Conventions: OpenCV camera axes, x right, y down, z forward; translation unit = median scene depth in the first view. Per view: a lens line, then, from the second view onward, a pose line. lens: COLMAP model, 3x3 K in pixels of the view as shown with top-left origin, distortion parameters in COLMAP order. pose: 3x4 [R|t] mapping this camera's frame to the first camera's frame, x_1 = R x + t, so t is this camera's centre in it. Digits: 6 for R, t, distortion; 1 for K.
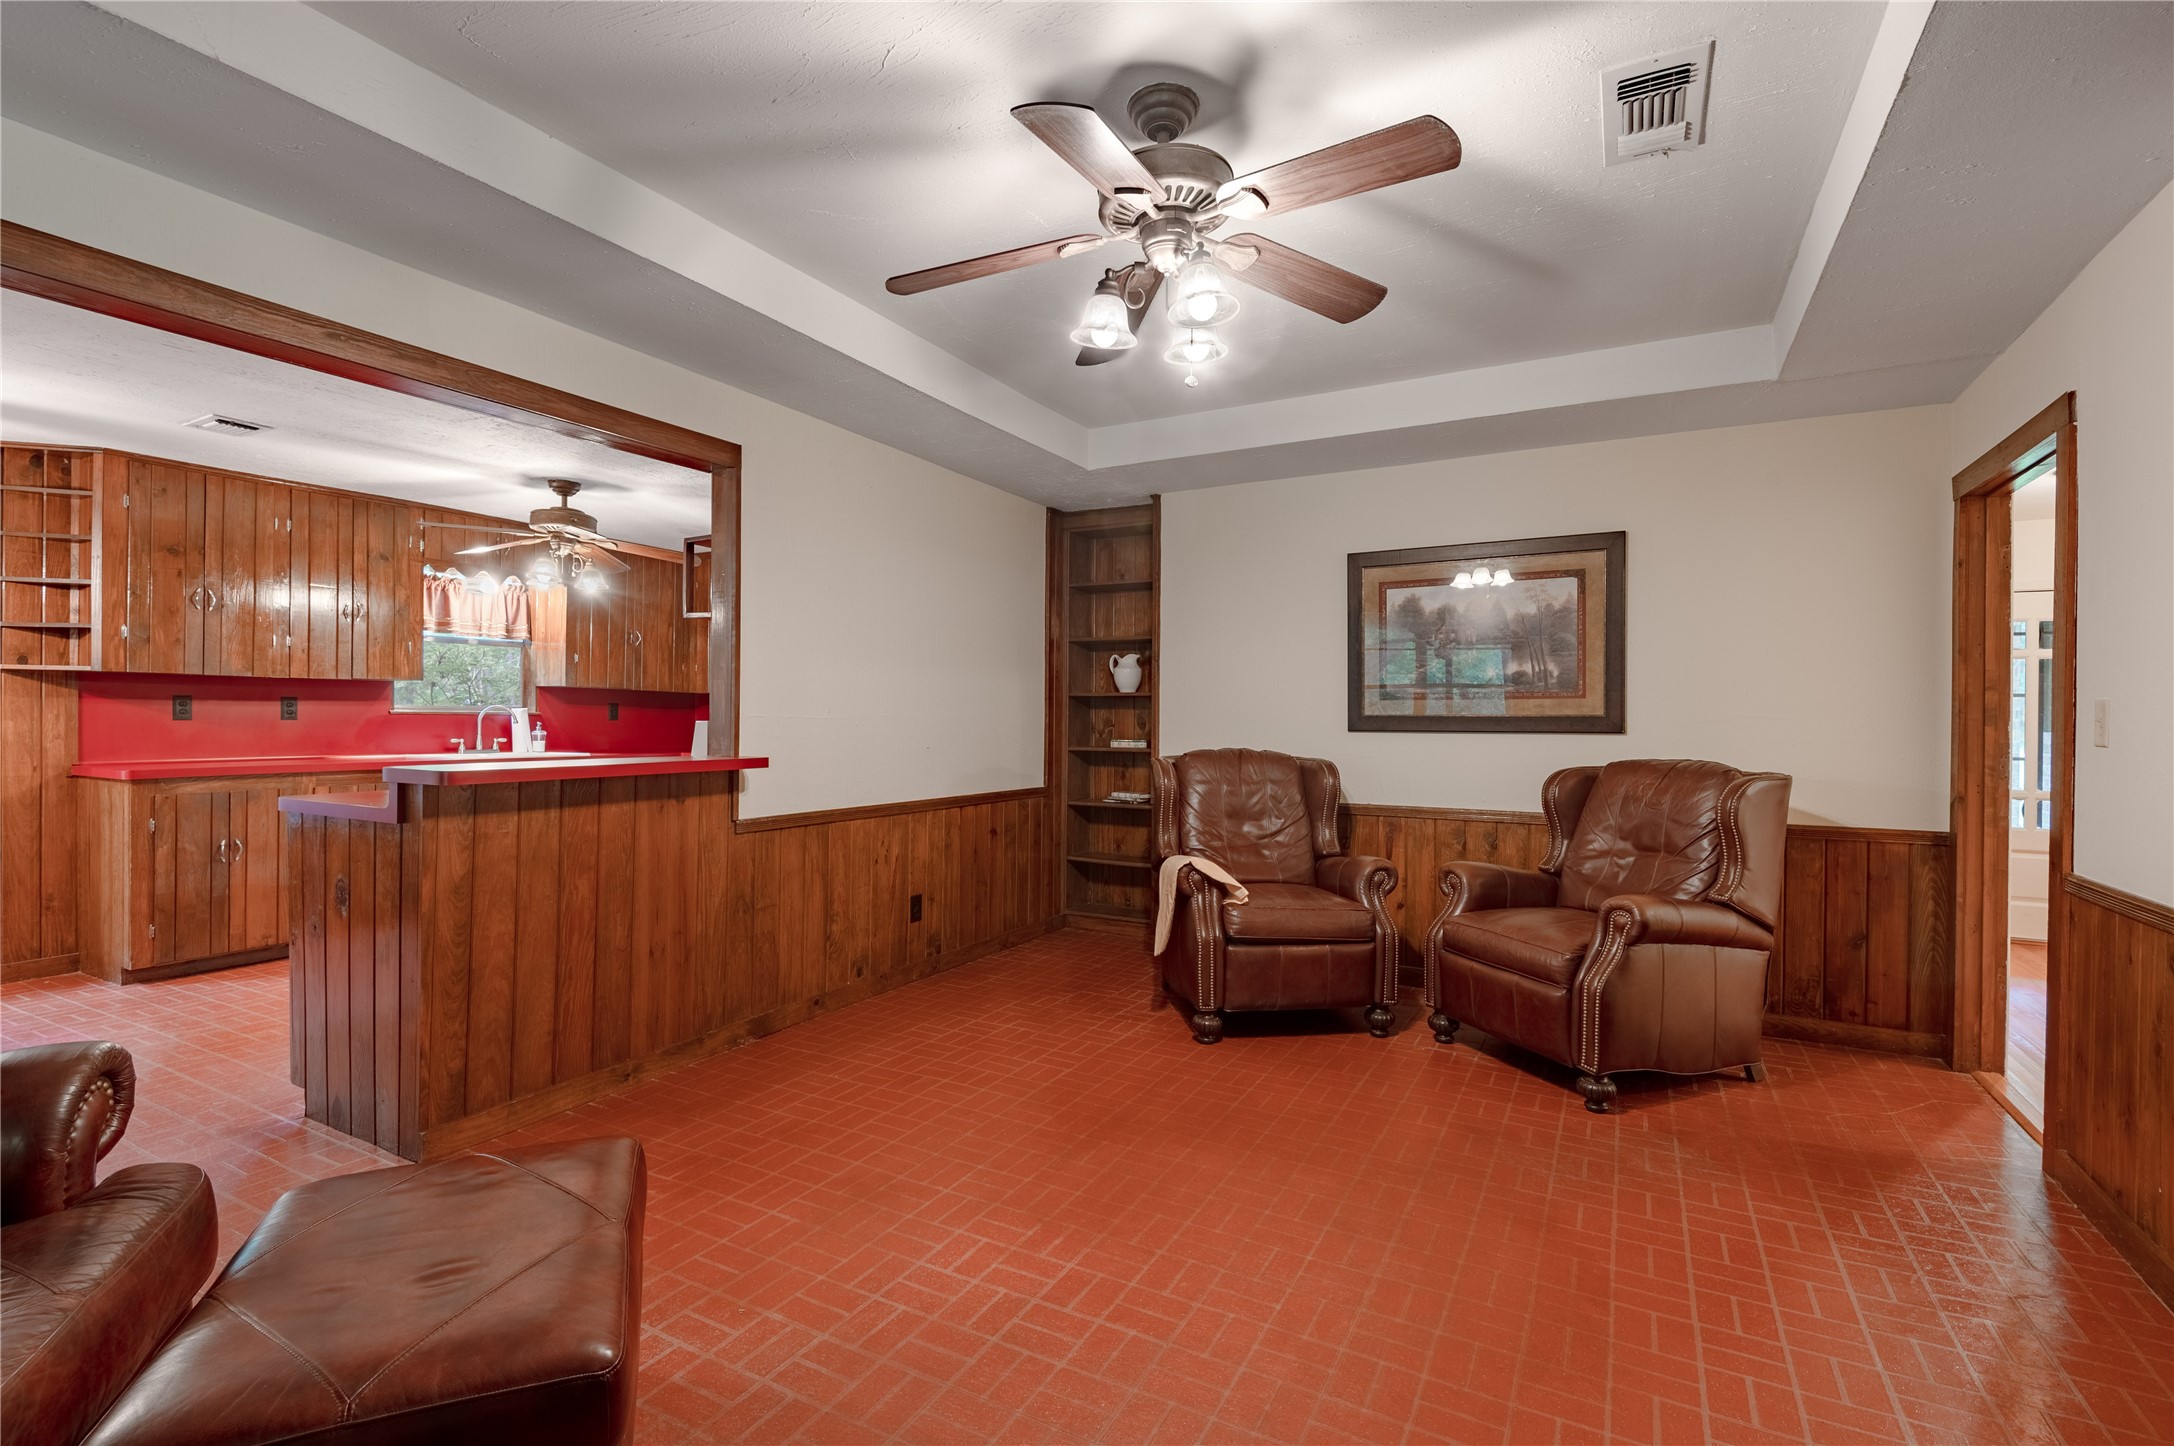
lens RADIAL K [[987.8, 0, 1082.8], [0, 987.8, 716.0], [0, 0, 1]] dist [0.037739, -0.029277]
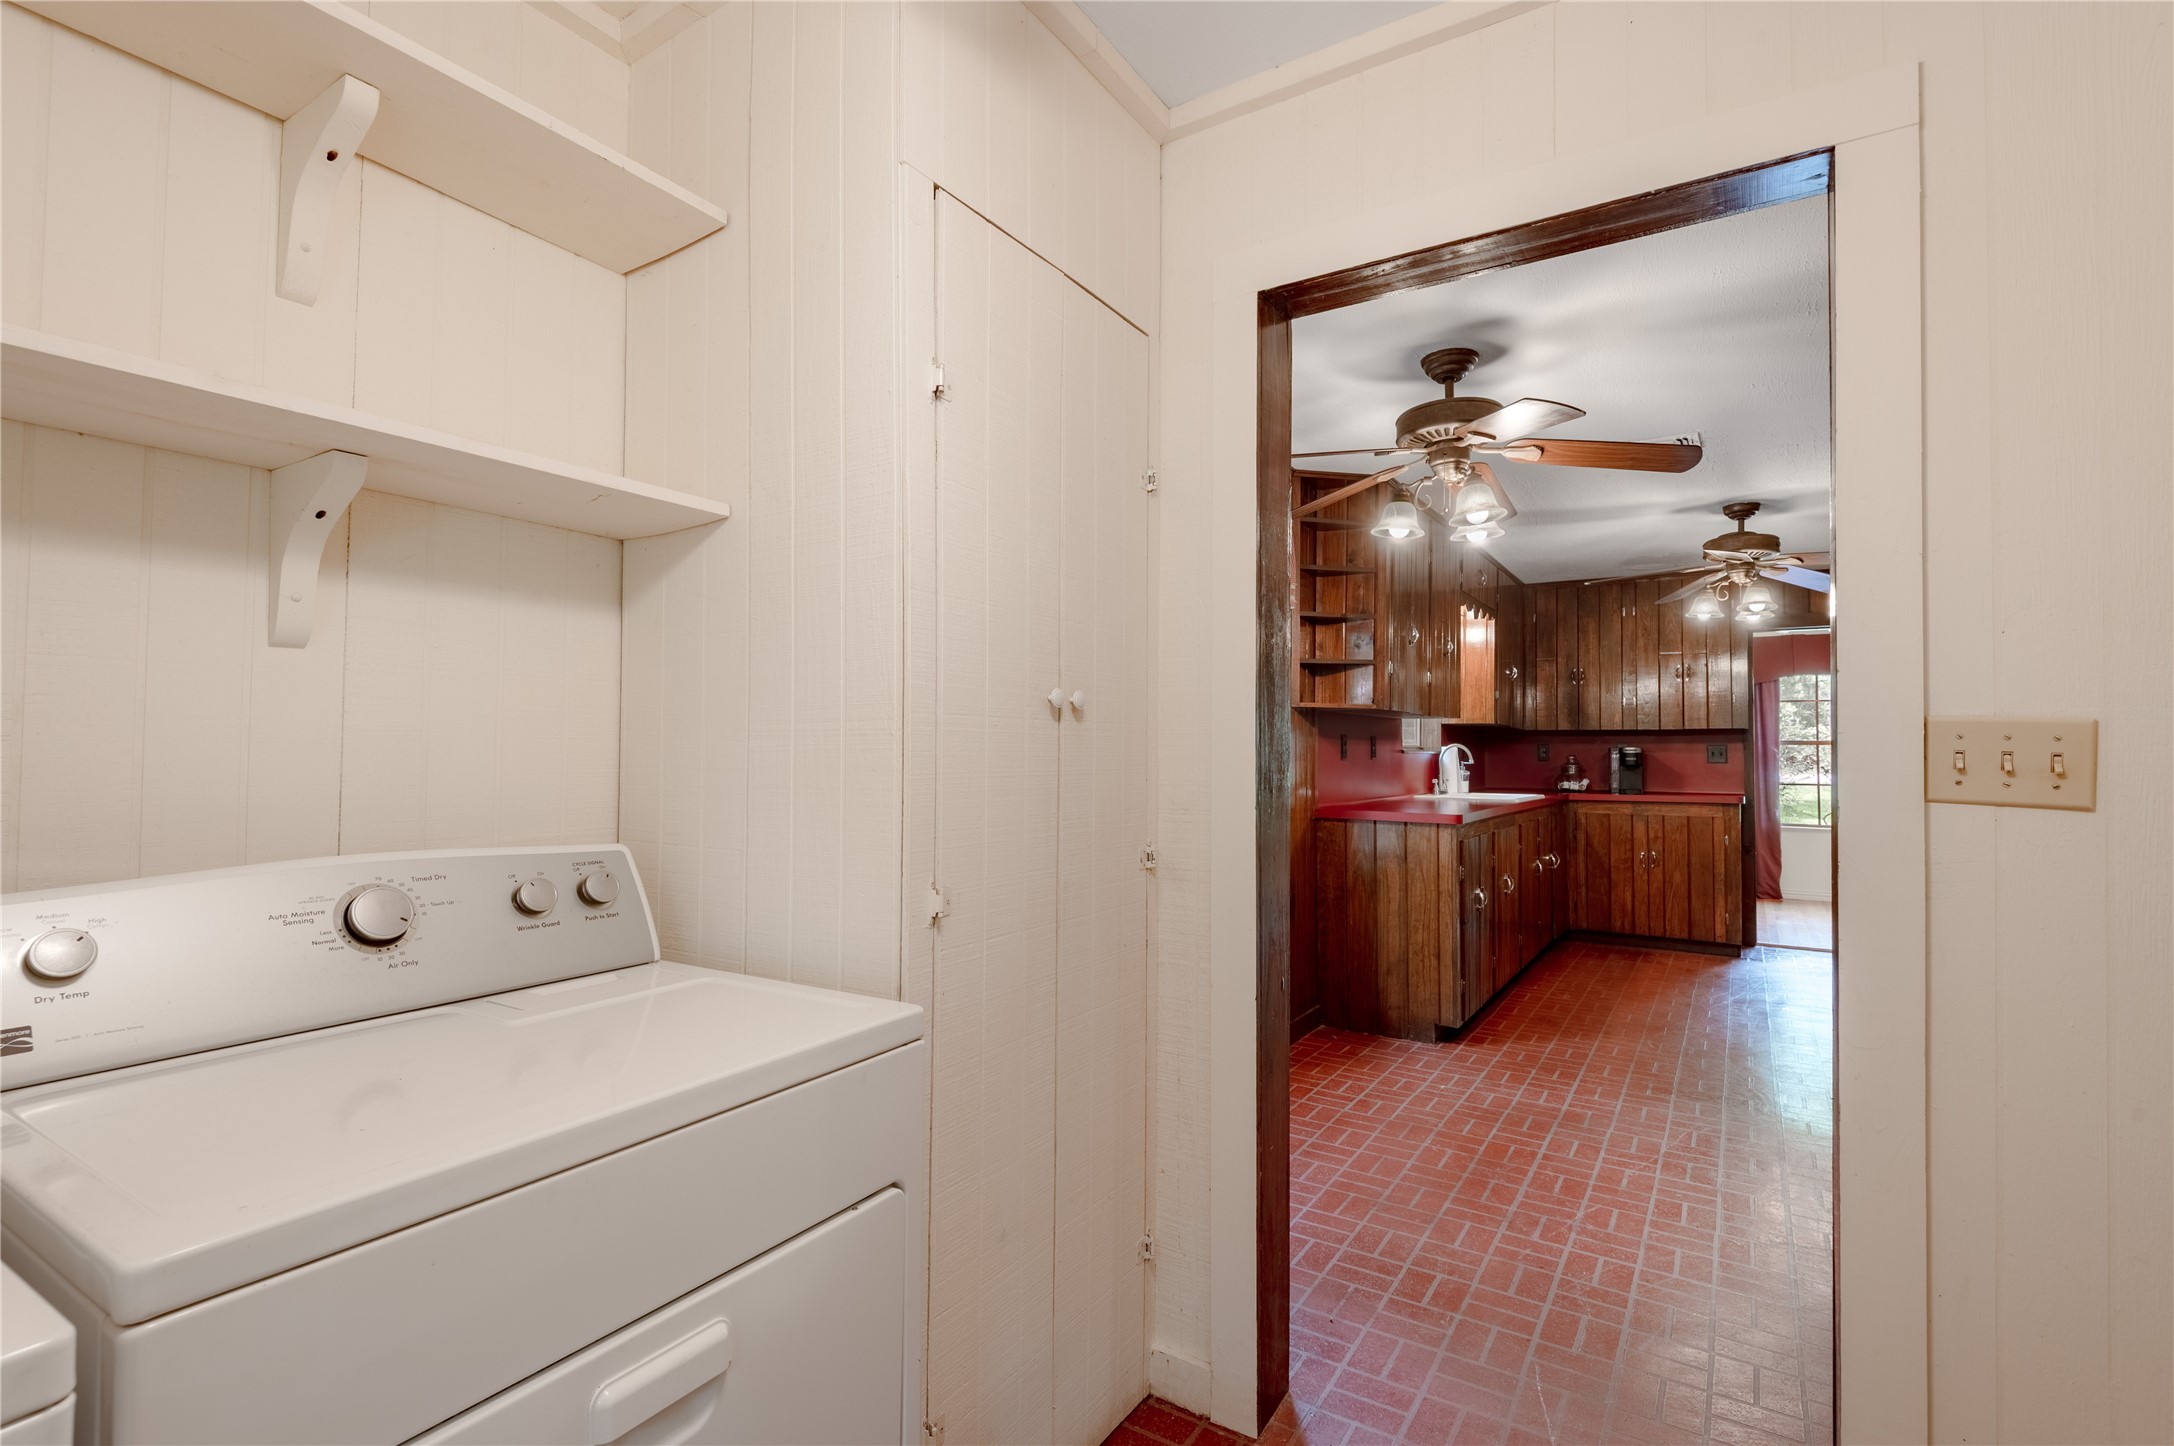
lens RADIAL K [[1003.5, 0, 1082.7], [0, 1003.5, 740.9], [0, 0, 1]] dist [0.050949, -0.031485]
pose [[0.997935, 0.001594, -0.064208, -1.275426], [-0.002020, 0.999976, -0.006566, -0.008883], [0.064196, 0.006682, 0.997915, 0.019181]]
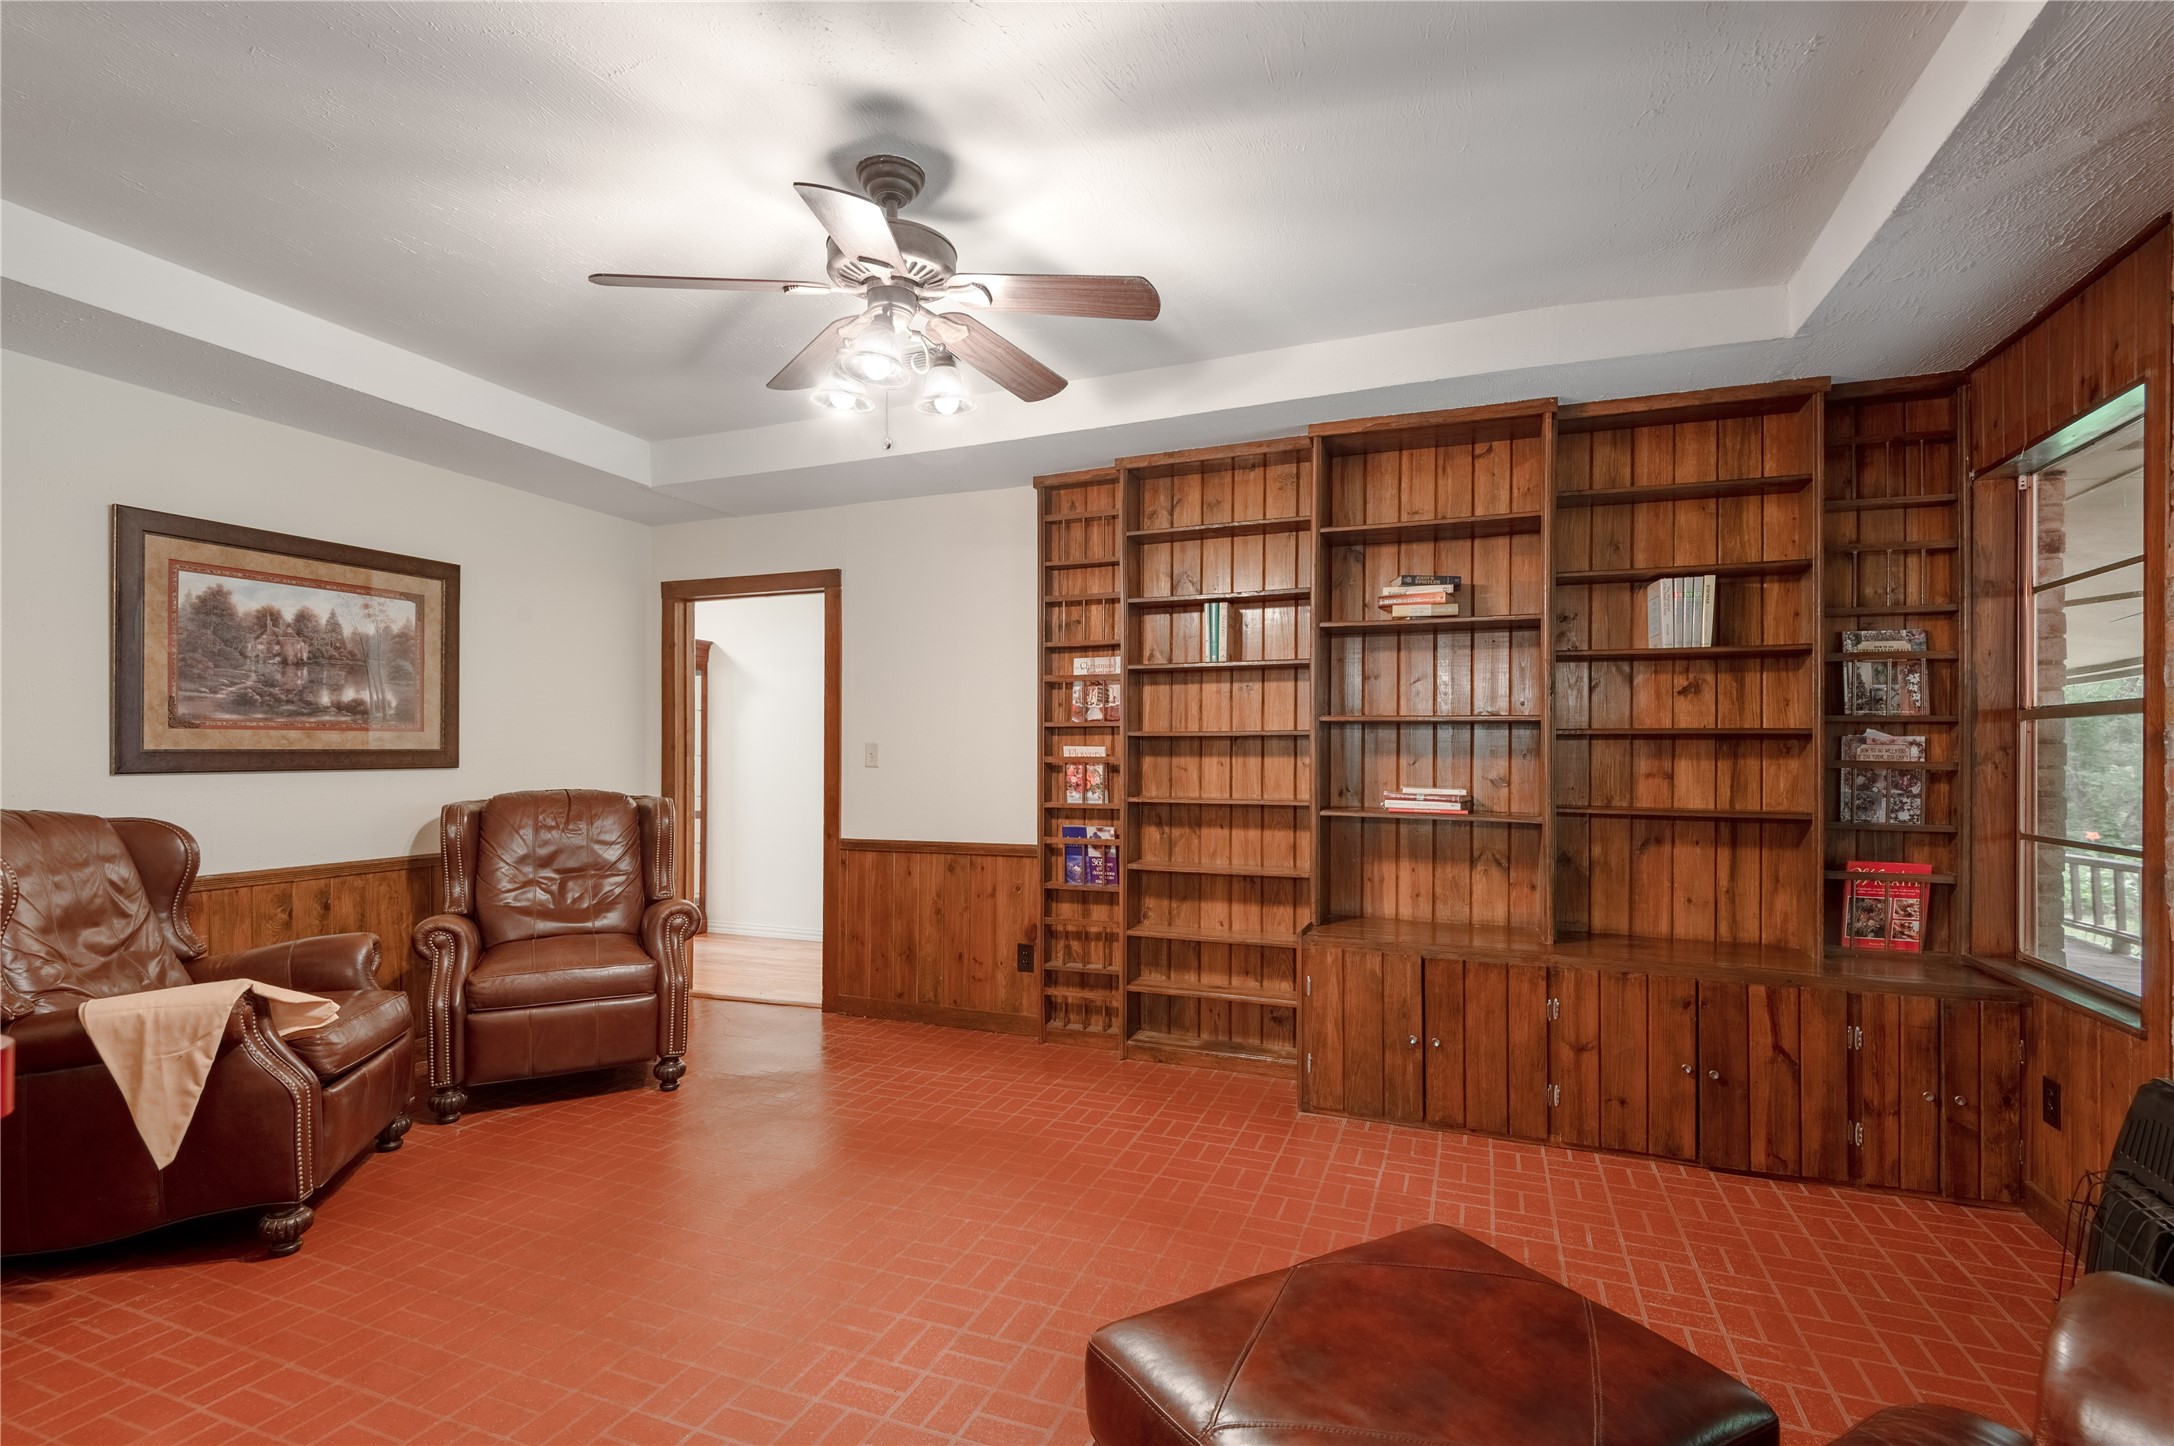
lens RADIAL K [[1003.5, 0, 1082.7], [0, 1003.5, 740.9], [0, 0, 1]] dist [0.050949, -0.031485]
pose [[-0.123366, 0.007506, 0.992333, -0.533109], [-0.001670, 0.999968, -0.007771, -0.002506], [-0.992360, -0.002616, -0.123350, 0.491968]]
